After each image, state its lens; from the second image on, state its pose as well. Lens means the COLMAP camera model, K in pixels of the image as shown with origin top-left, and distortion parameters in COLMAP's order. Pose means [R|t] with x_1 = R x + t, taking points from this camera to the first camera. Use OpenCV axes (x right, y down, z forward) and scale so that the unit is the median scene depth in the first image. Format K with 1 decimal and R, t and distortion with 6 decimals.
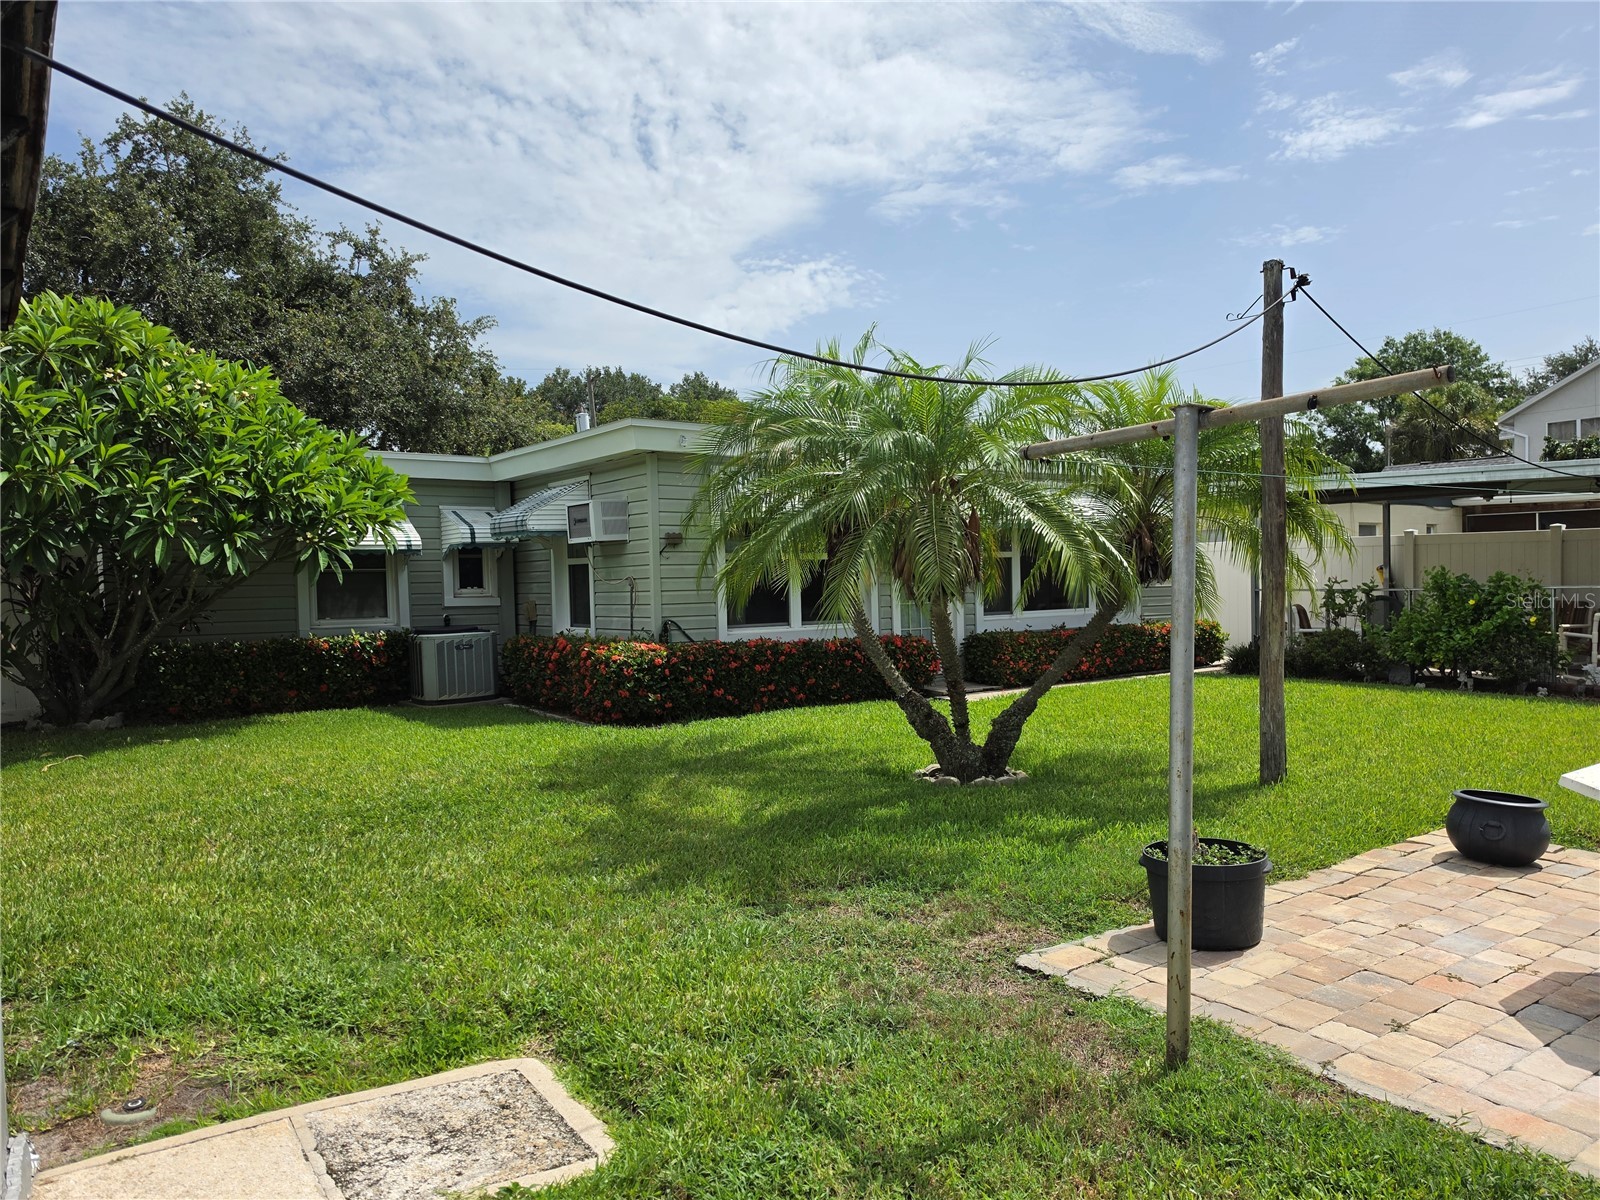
lens RADIAL K [[1131.2, 0, 788.9], [0, 1131.2, 617.1], [0, 0, 1]] dist [0.118354, -0.165678]
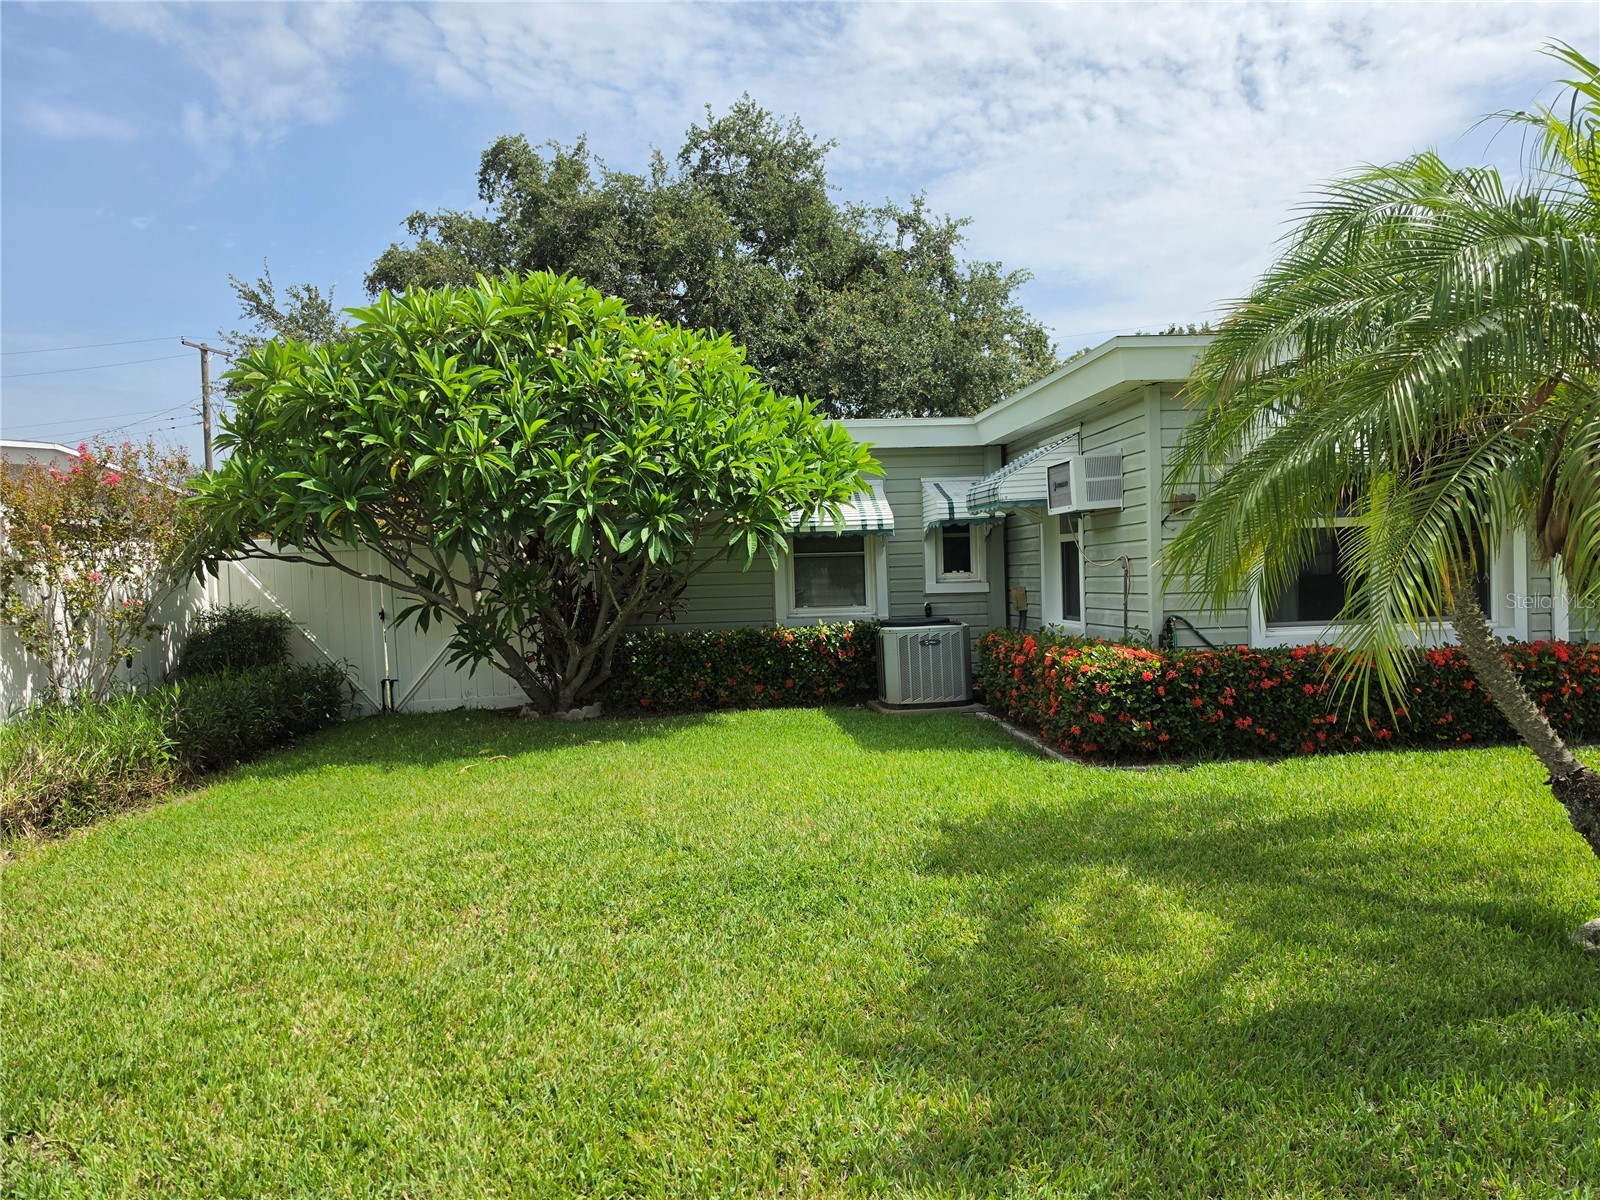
lens RADIAL K [[1131.2, 0, 788.9], [0, 1131.2, 617.1], [0, 0, 1]] dist [0.118354, -0.165678]
pose [[0.877865, 0.011907, -0.478761, 0.026578], [-0.002703, 0.999798, 0.019908, -0.009916], [0.478901, -0.016183, 0.877720, 0.232296]]
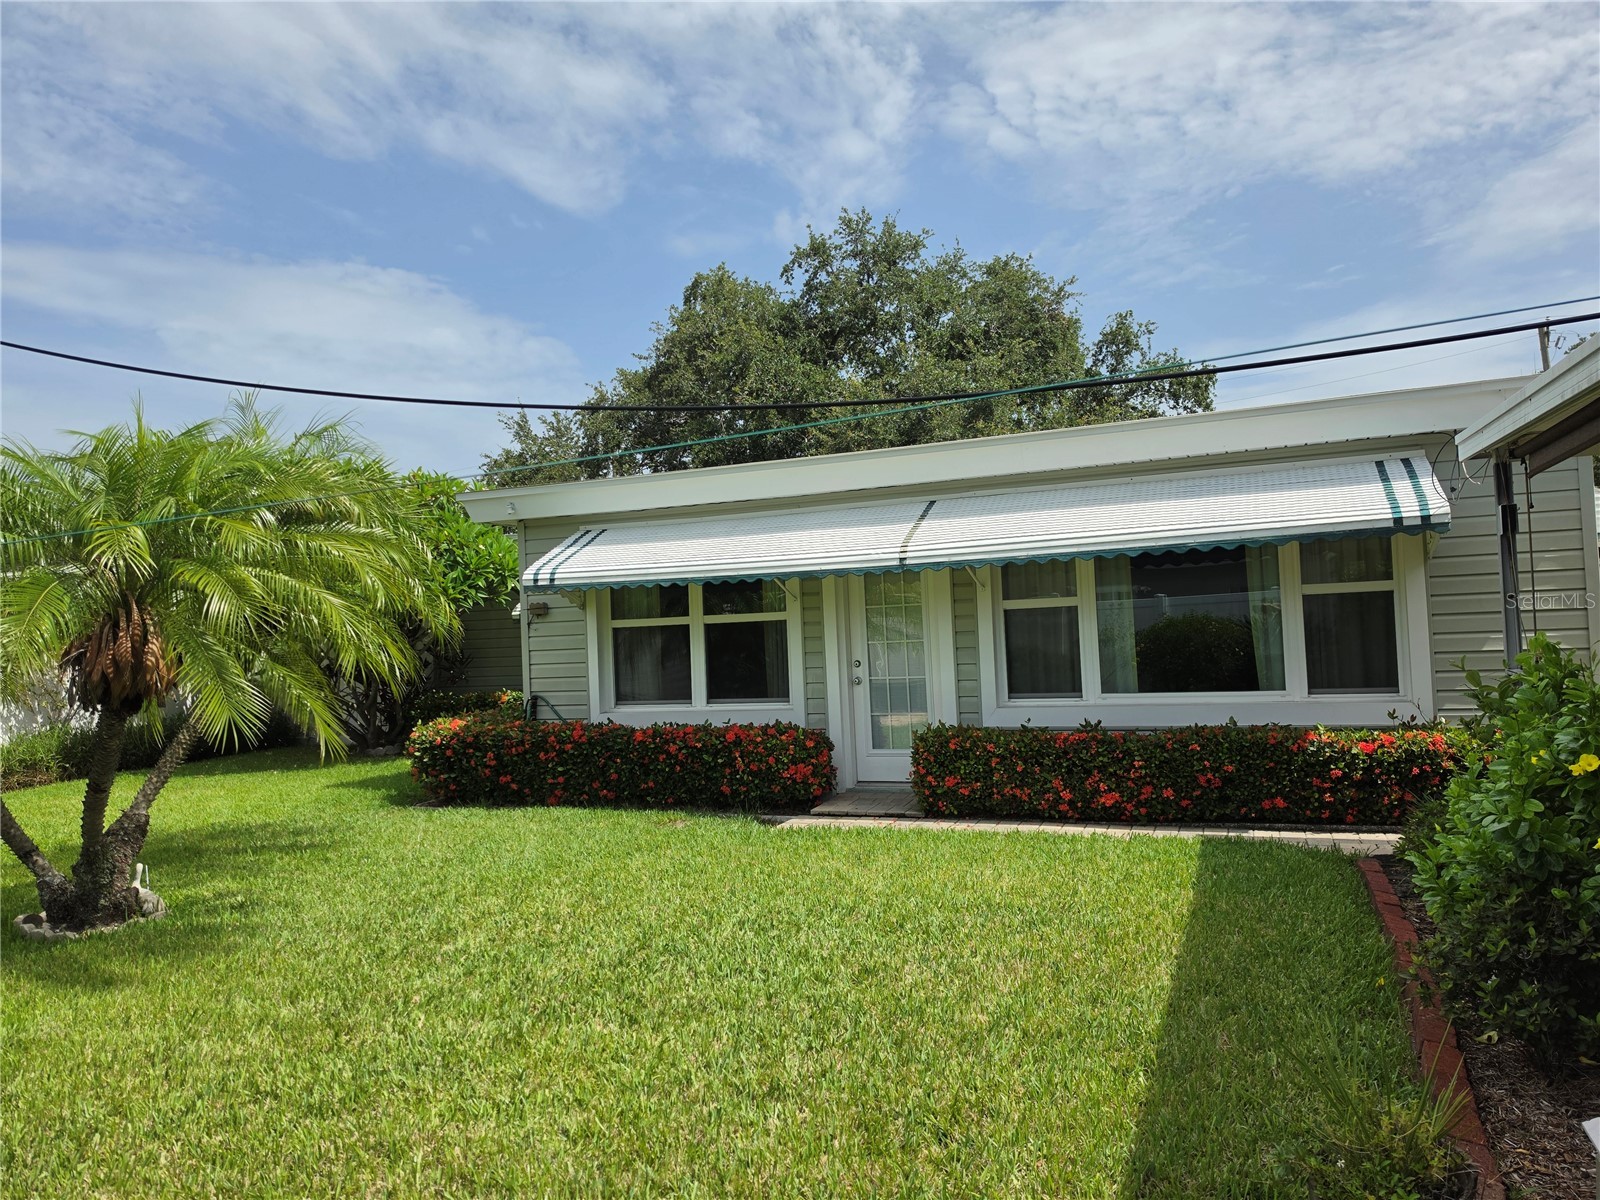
lens RADIAL K [[1131.2, 0, 788.9], [0, 1131.2, 617.1], [0, 0, 1]] dist [0.118354, -0.165678]
pose [[0.541605, -0.008086, -0.840594, 0.759214], [0.000551, 0.999957, -0.009264, -0.050178], [0.840633, 0.004554, 0.541586, 0.637867]]
